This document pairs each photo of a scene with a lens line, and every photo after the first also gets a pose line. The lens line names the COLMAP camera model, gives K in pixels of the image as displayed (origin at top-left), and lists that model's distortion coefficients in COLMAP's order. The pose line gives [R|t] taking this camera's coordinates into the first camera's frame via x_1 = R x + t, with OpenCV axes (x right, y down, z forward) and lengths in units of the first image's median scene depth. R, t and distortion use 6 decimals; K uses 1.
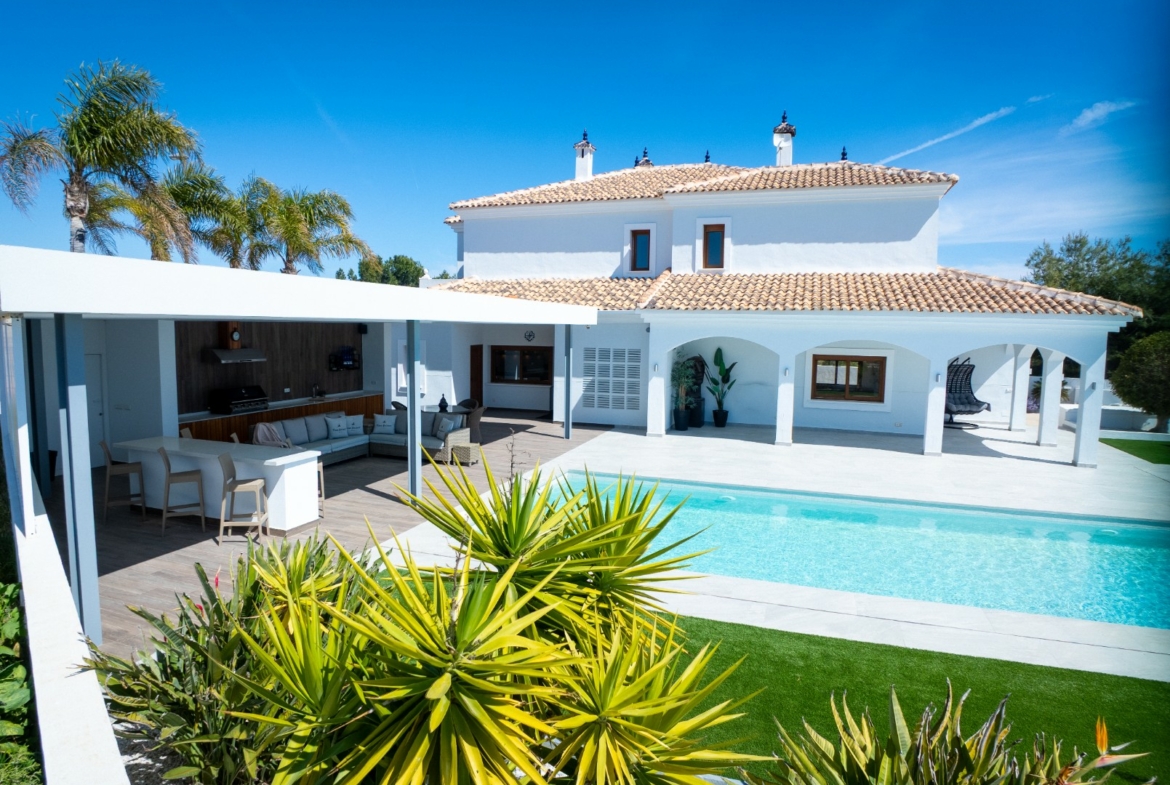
lens RADIAL K [[669.2, 0, 562.7], [0, 669.2, 392.7], [0, 0, 1]] dist [-0.045266, -0.000312]
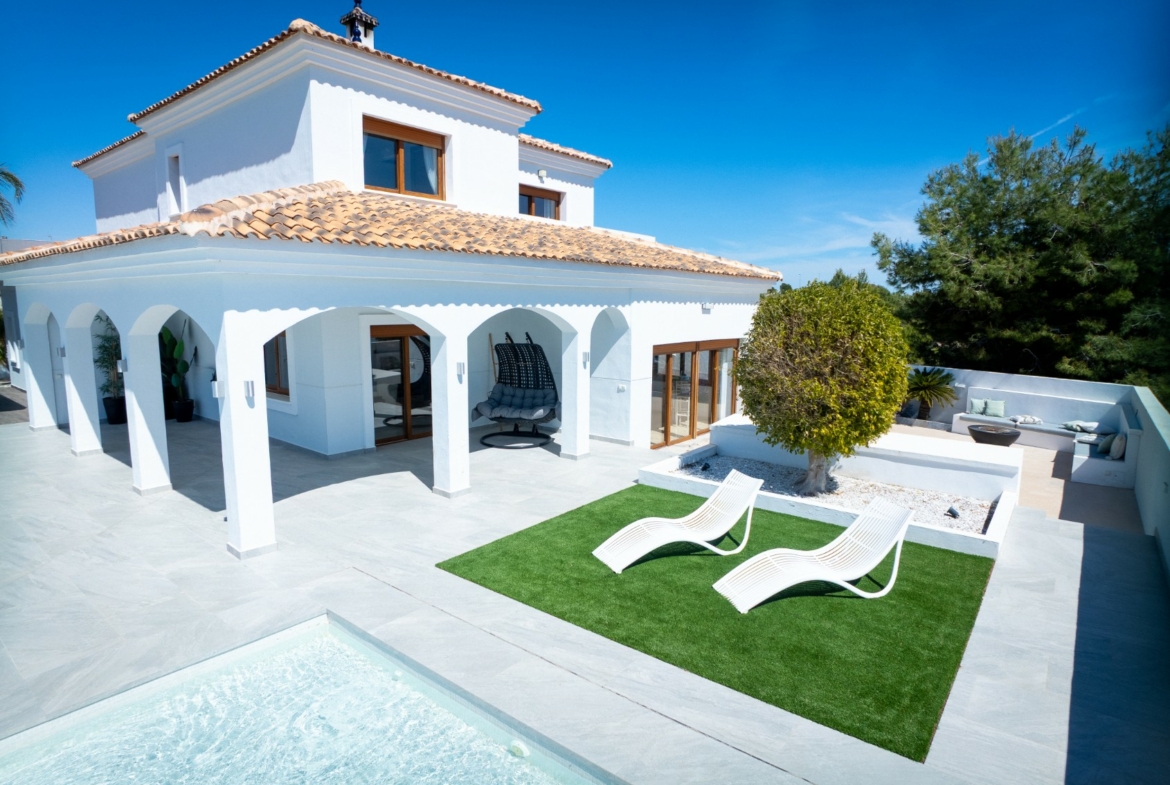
lens RADIAL K [[631.2, 0, 587.0], [0, 631.2, 375.9], [0, 0, 1]] dist [-0.026215, -0.001225]
pose [[0.950293, 0.030060, -0.309903, 0.917601], [-0.025152, 0.999487, 0.019822, -0.029031], [0.310340, -0.011042, 0.950562, 0.482636]]
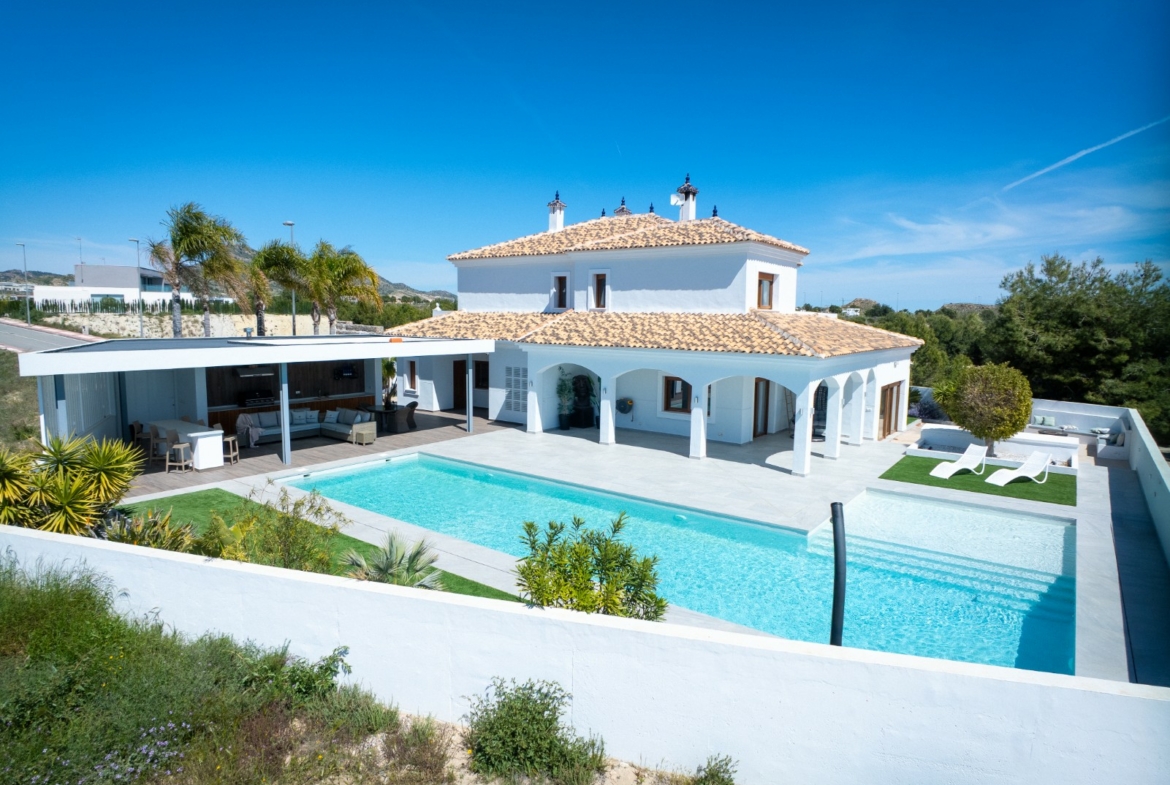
lens RADIAL K [[666.9, 0, 585.0], [0, 666.9, 392.5], [0, 0, 1]] dist [-0.033288, 0.000667]
pose [[0.958214, 0.032936, -0.284149, 0.593874], [-0.028986, 0.999416, 0.018097, -0.044661], [0.284579, -0.009105, 0.958609, -0.273247]]
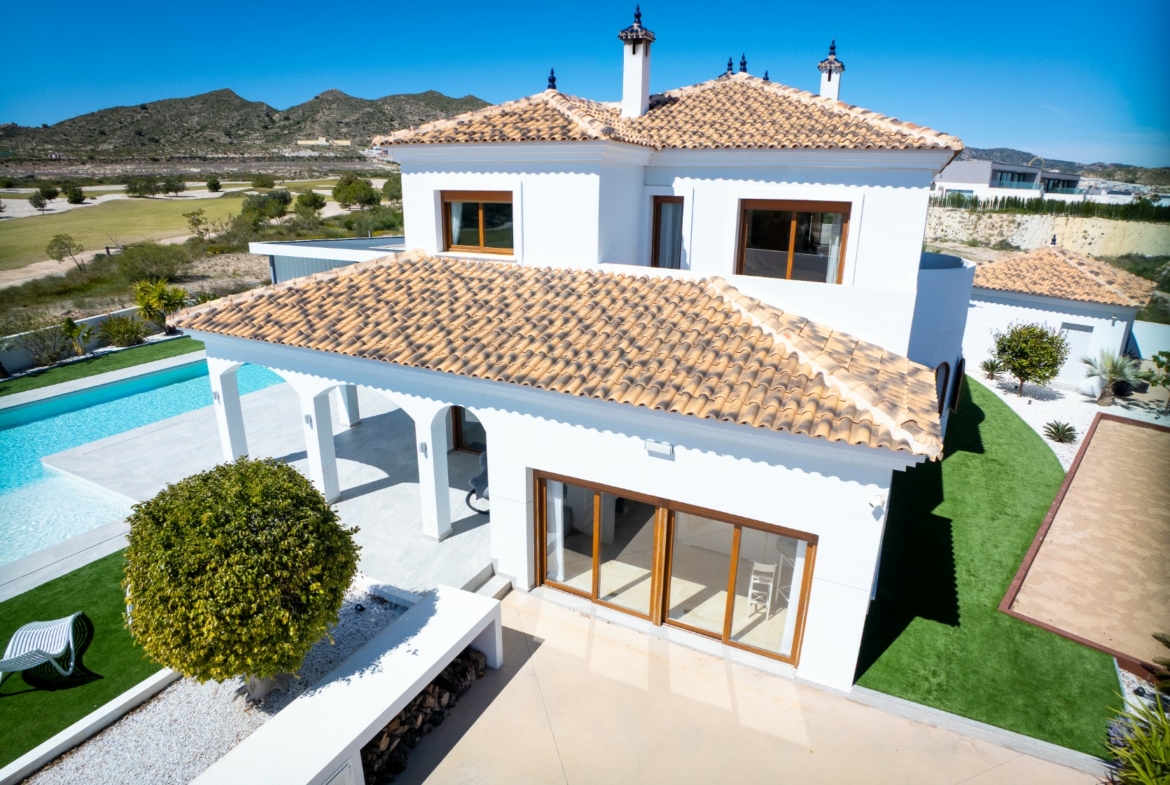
lens RADIAL K [[645.7, 0, 596.5], [0, 645.7, 391.5], [0, 0, 1]] dist [-0.079629, 0.022191]
pose [[-0.099026, 0.292636, -0.951082, 1.253758], [-0.113788, 0.946181, 0.302976, -0.271932], [0.988558, 0.138225, -0.060398, 1.203472]]
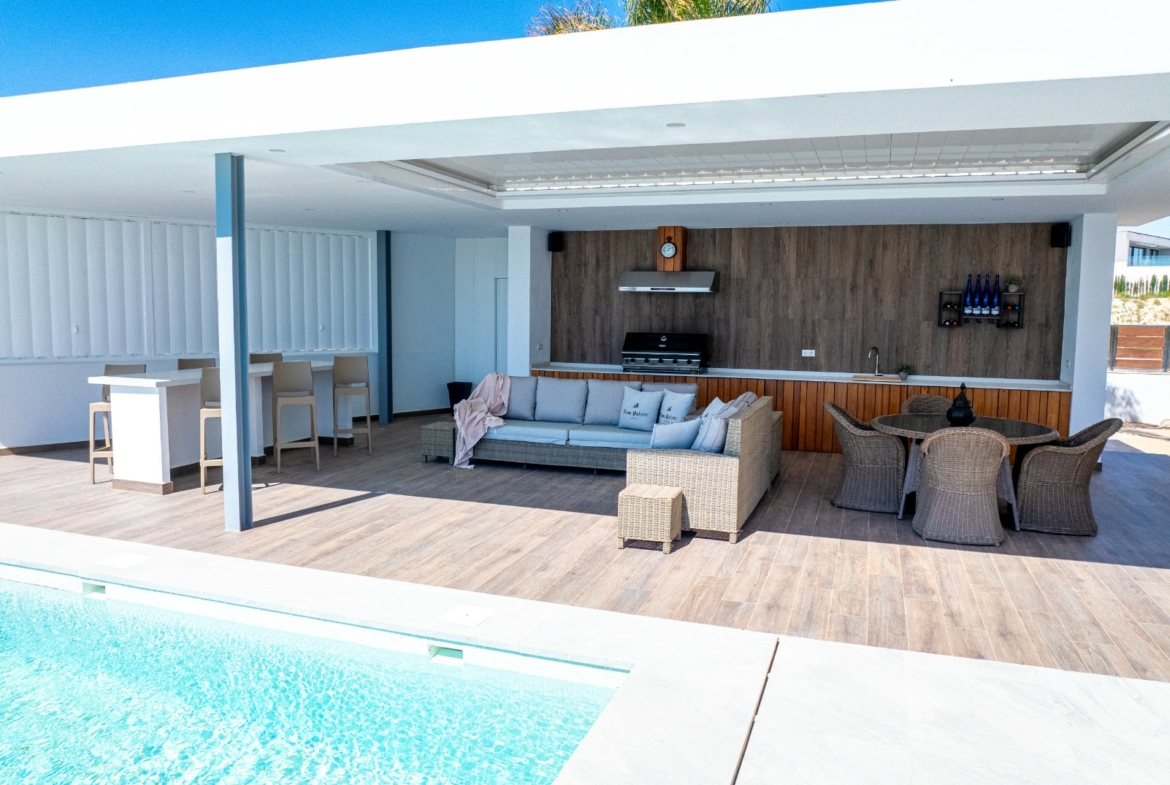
lens RADIAL K [[827.3, 0, 586.2], [0, 827.3, 395.2], [0, 0, 1]] dist [-0.037746, 0.003053]
pose [[0.017885, 0.089874, -0.995793, 0.222175], [-0.108253, 0.990271, 0.087431, -0.007456], [0.993962, 0.106234, 0.027440, 0.696259]]
